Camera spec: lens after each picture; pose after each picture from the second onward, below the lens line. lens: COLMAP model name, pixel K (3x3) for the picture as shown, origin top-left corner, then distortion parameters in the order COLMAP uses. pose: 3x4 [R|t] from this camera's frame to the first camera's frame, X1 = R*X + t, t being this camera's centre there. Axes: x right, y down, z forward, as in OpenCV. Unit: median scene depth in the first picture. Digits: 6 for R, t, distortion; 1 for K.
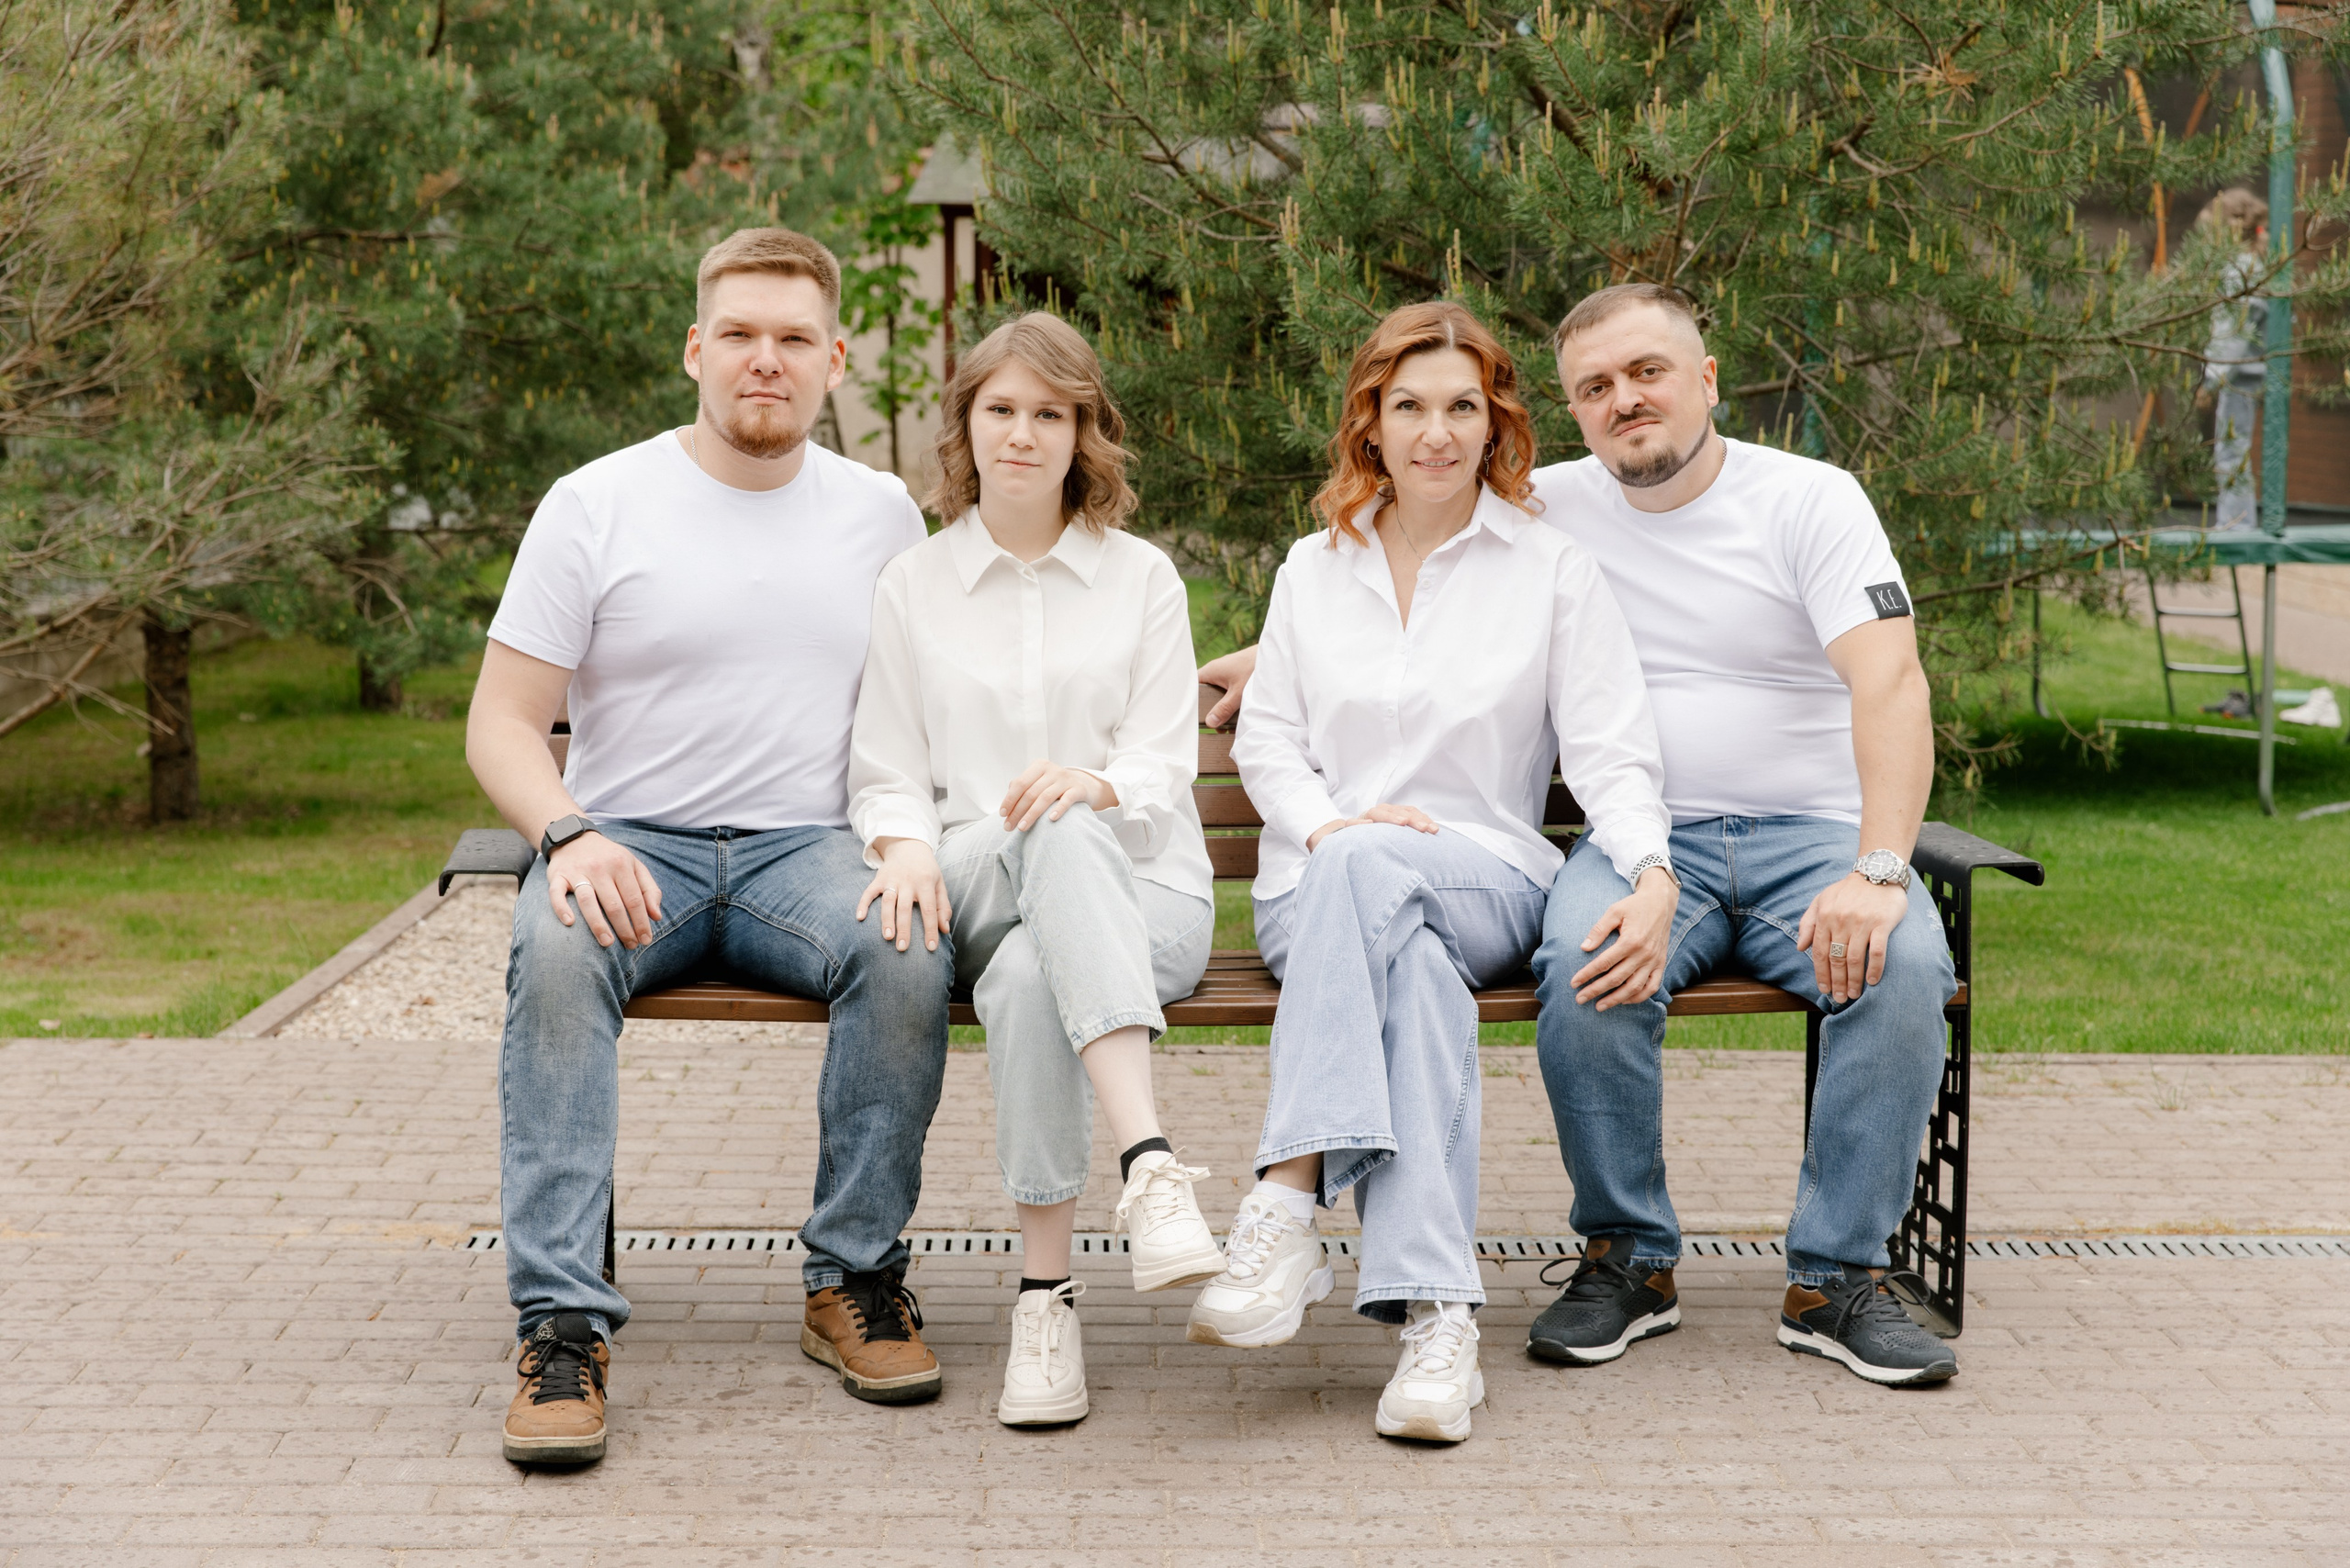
lens RADIAL K [[4080.7, 0, 1186.4], [0, 4080.7, 822.8], [0, 0, 1]] dist [-0.039369, 0.304027]
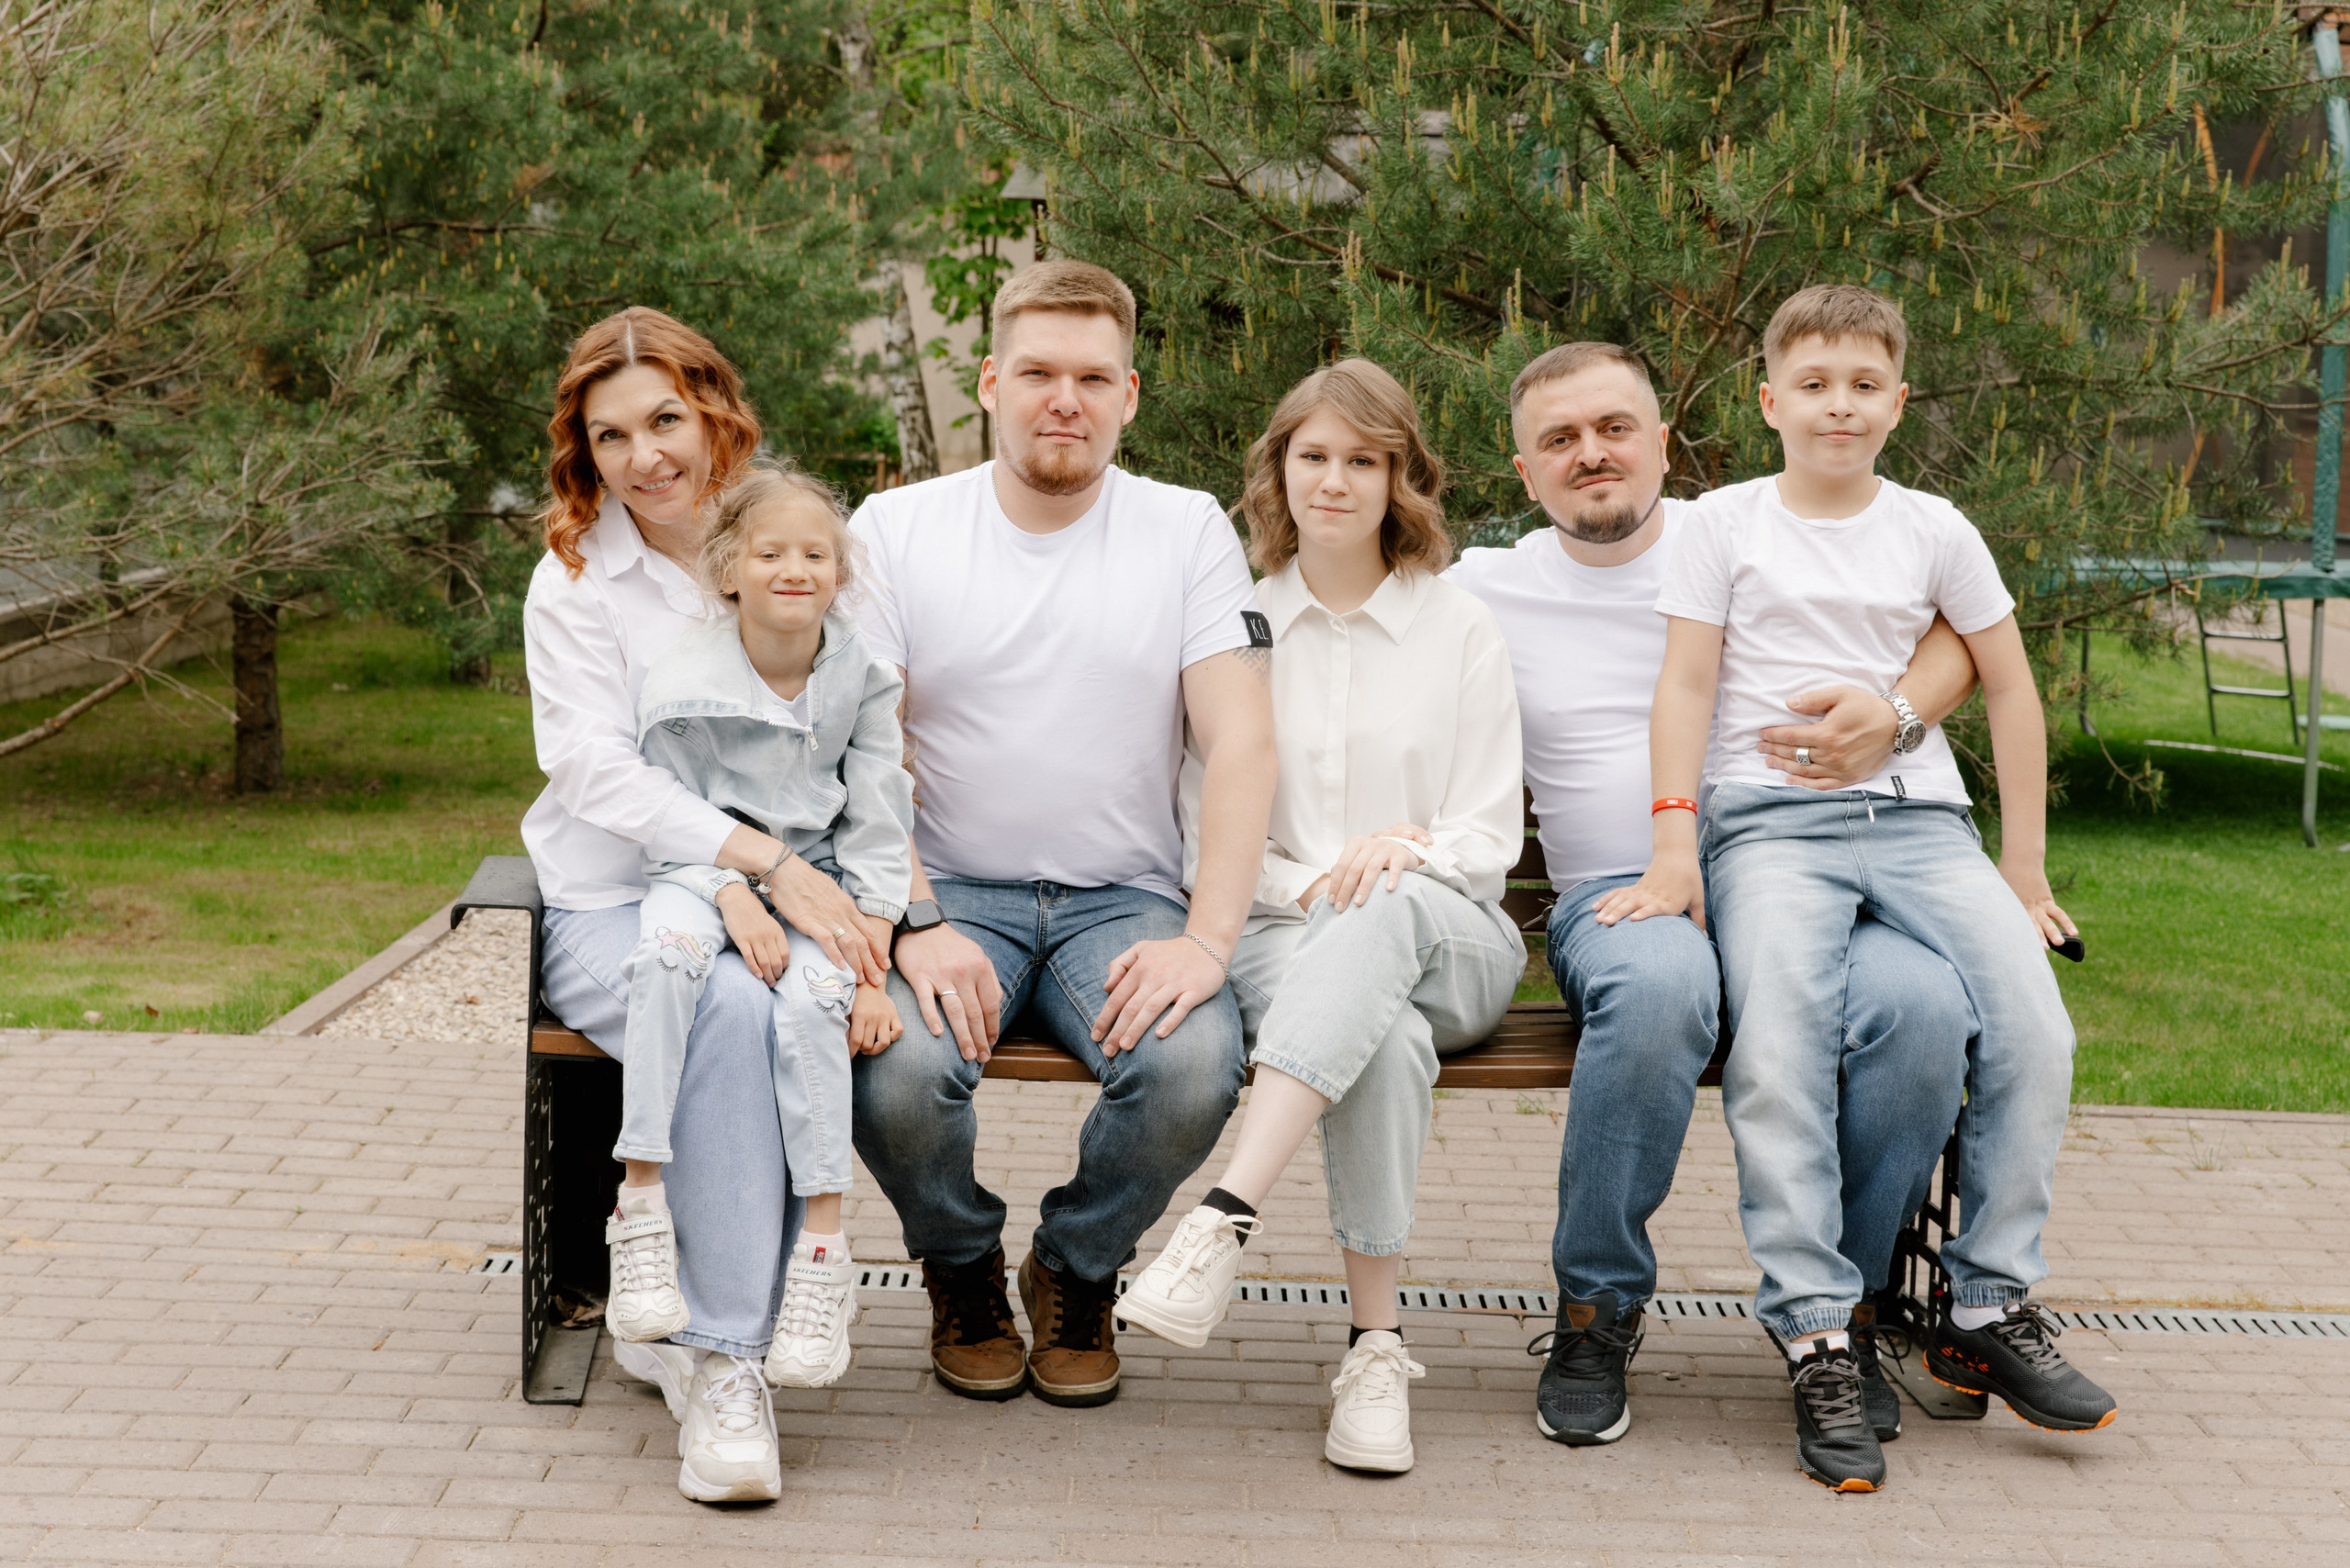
lens RADIAL K [[3902.7, 0, 1174.9], [0, 3902.7, 826.2], [0, 0, 1]] dist [-0.000387, -0.018265]
pose [[0.999315, 0.029036, -0.022927, 0.007473], [-0.028806, 0.999532, 0.010318, -0.012509], [0.023216, -0.009650, 0.999684, 0.034024]]
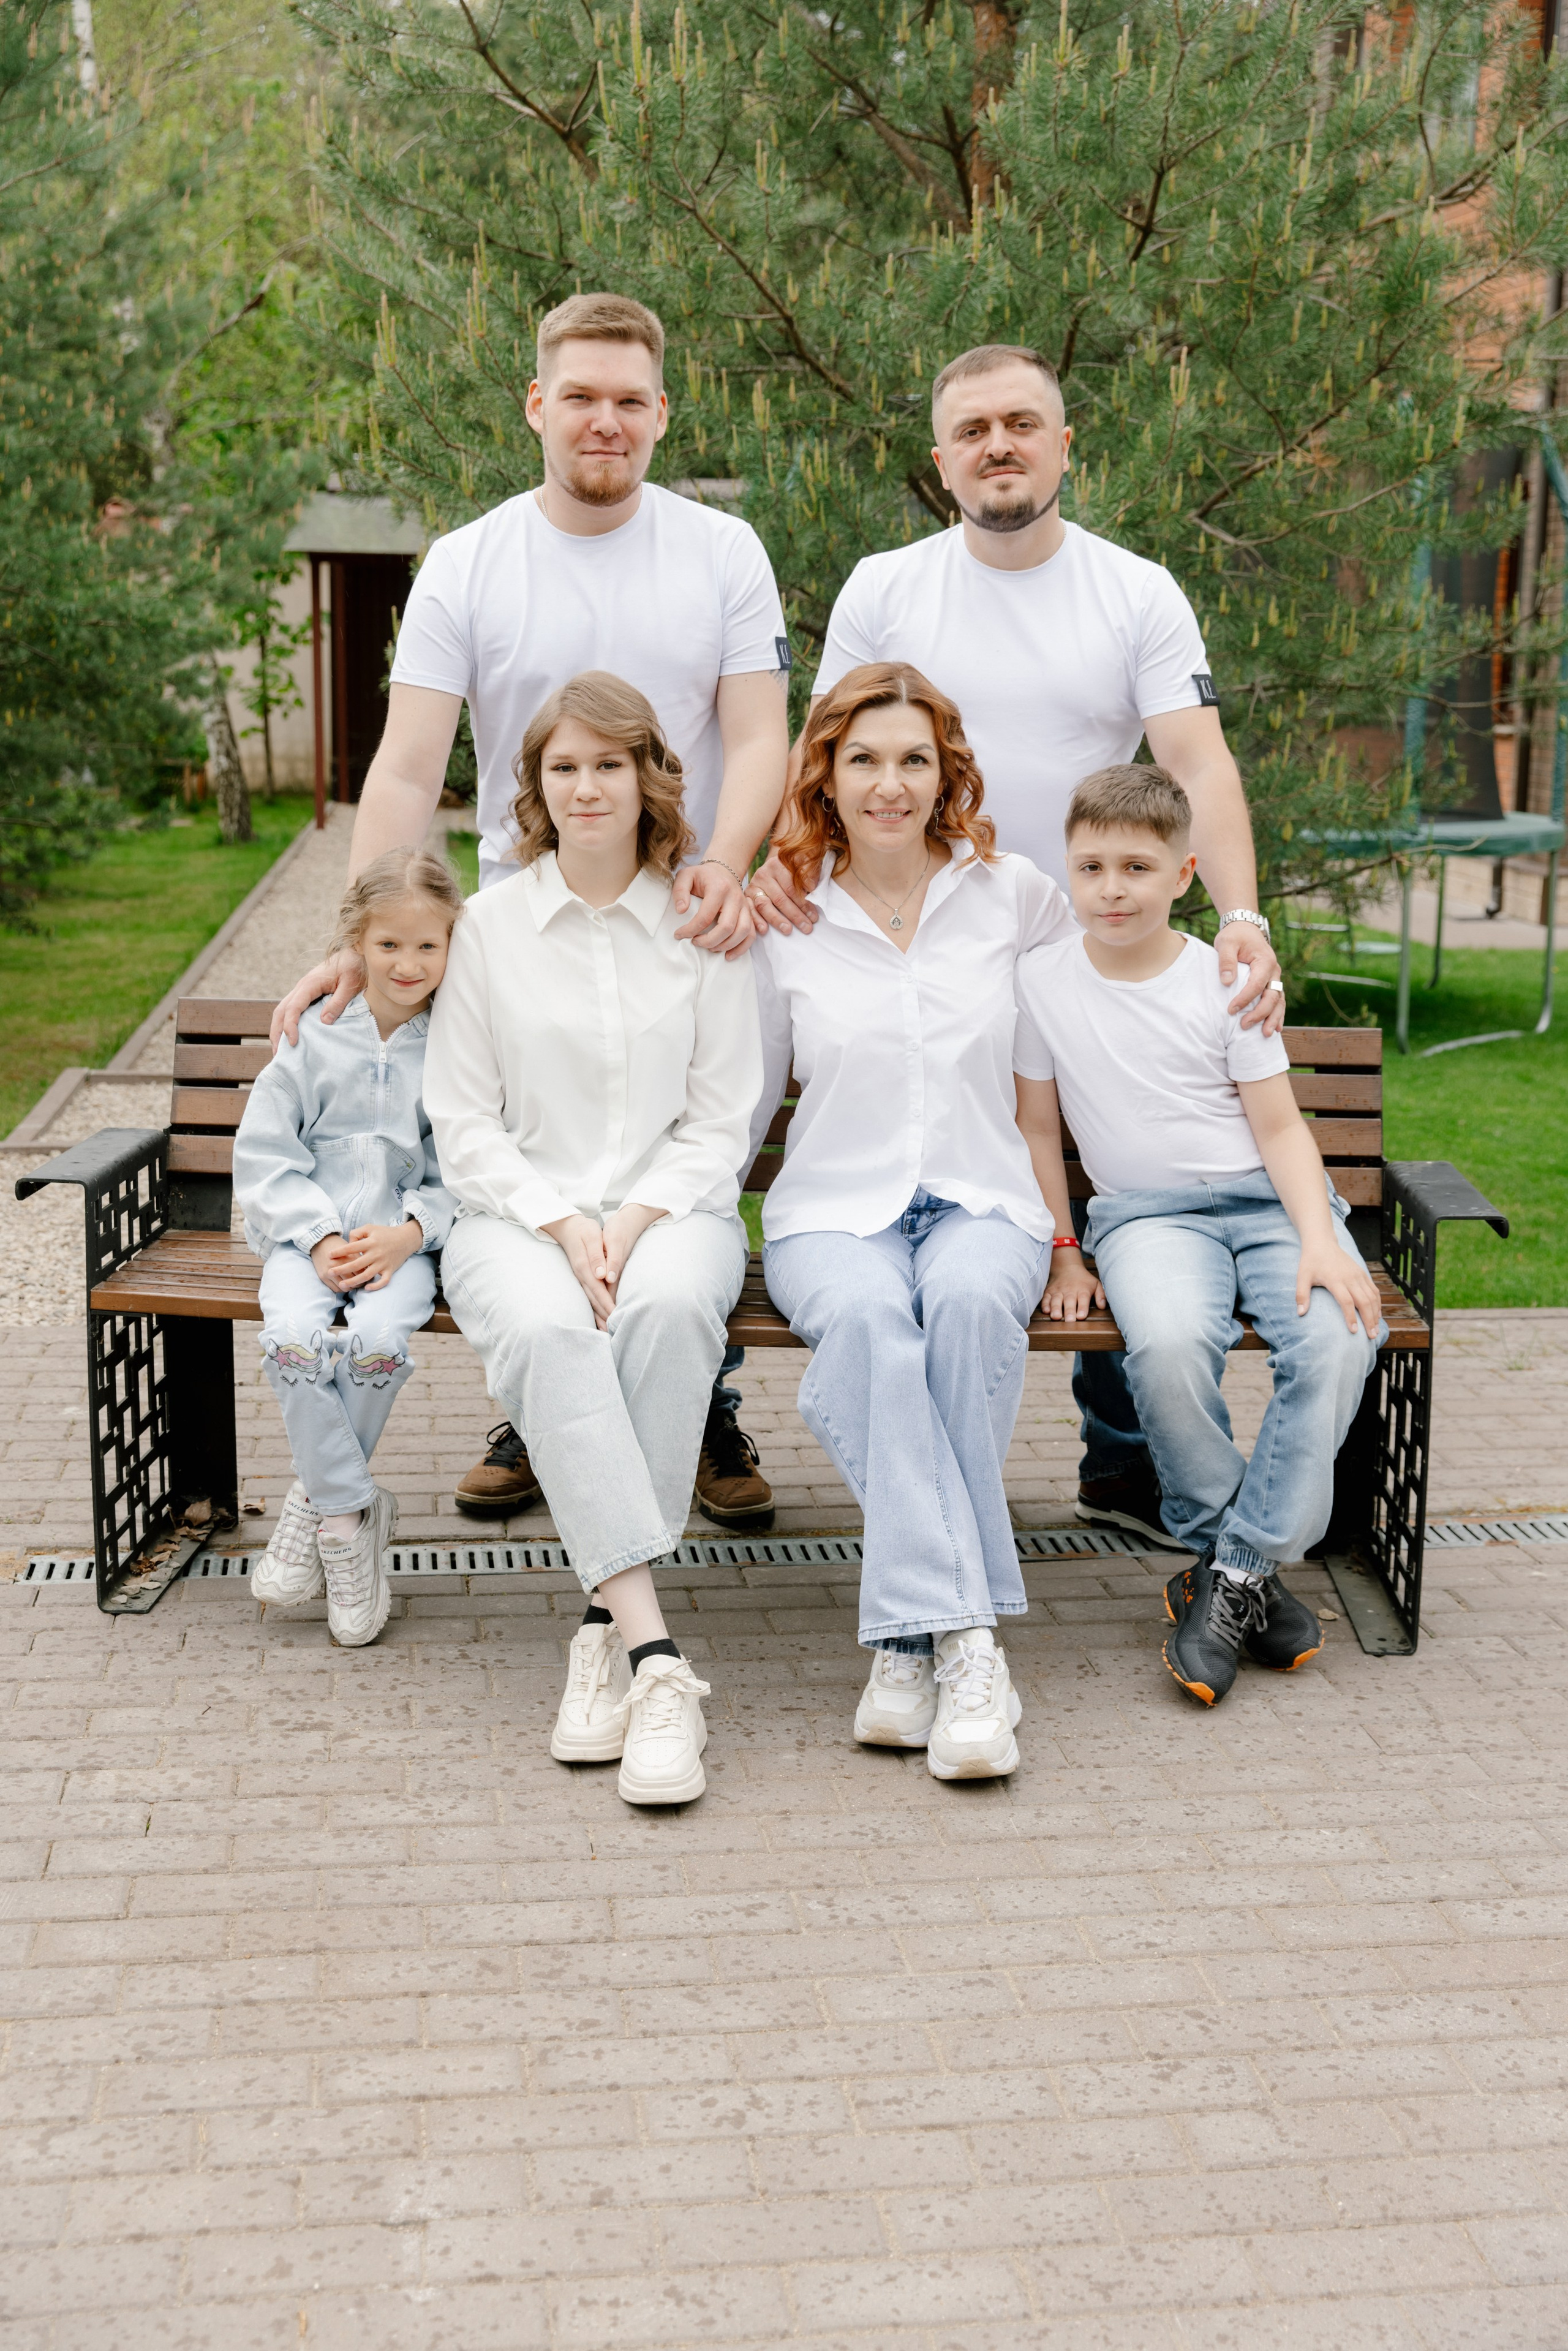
lens RADIAL K [[2920.2, 0, 818.7], [0, 2920.2, 1183.8], [0, 0, 1]] dist [0.005534, -0.024671]
pose [[0.992426, -0.011650, 0.122294, -0.043535], [0.004041, 0.998051, 0.062280, -0.027195], [-0.122781, -0.061314, 0.990538, 0.160974]]
